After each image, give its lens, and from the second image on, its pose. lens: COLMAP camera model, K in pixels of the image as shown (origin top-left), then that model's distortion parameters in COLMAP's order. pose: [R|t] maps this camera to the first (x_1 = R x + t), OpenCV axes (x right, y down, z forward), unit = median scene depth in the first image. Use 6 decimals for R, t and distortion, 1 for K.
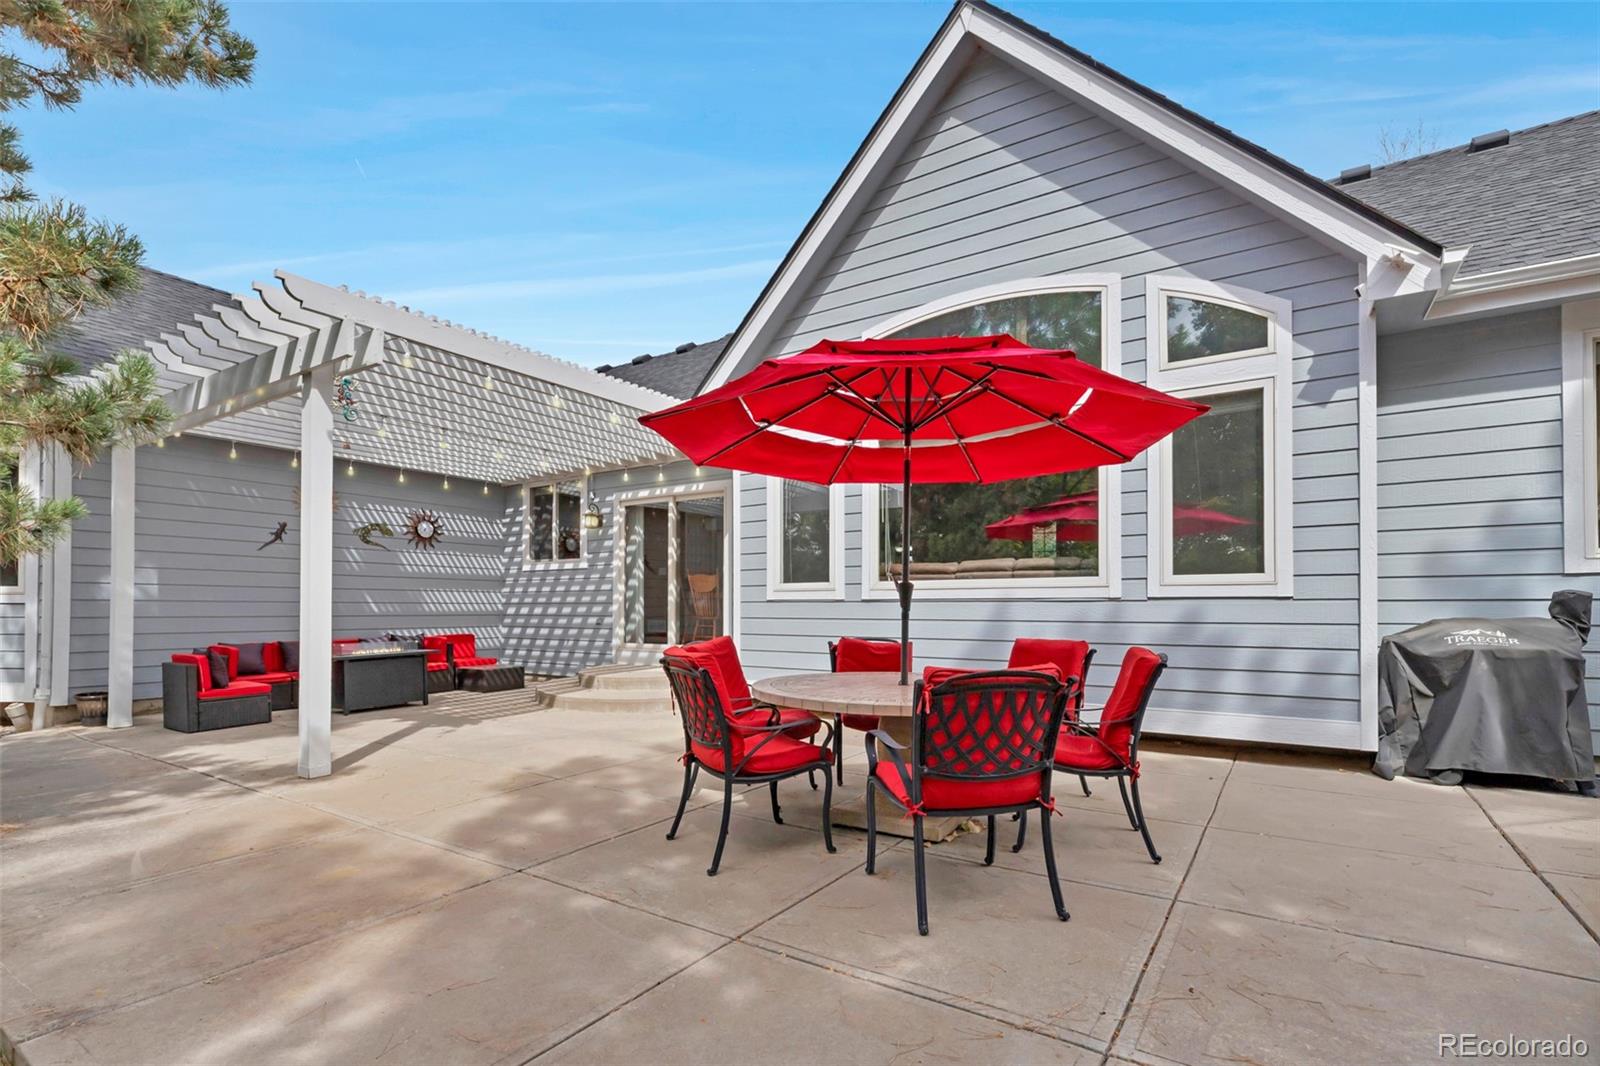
lens RADIAL K [[744.2, 0, 804.5], [0, 744.2, 607.1], [0, 0, 1]] dist [0.000490, 0.000015]
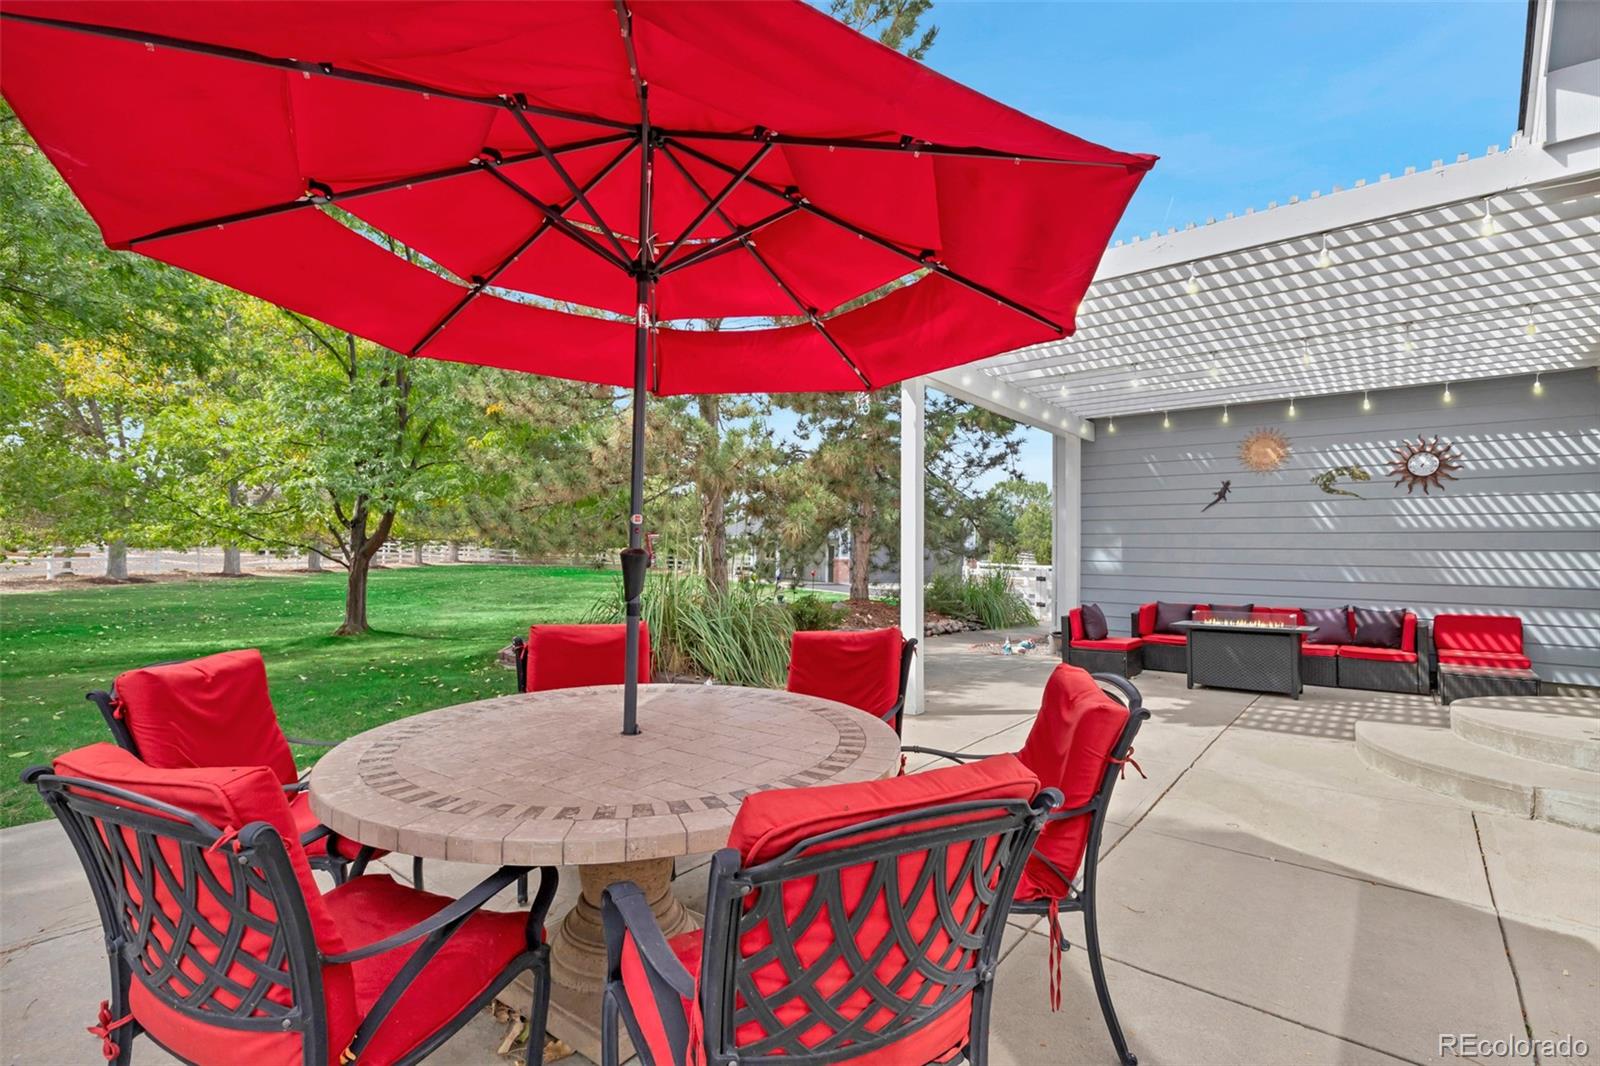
lens RADIAL K [[730.0, 0, 800.0], [0, 730.0, 533.0], [0, 0, 1]] dist [0.010050, -0.000022]
pose [[-0.095711, -0.026312, -0.995061, 0.269624], [-0.008537, 0.999636, -0.025612, -0.015811], [0.995373, 0.006044, -0.095901, 0.495134]]
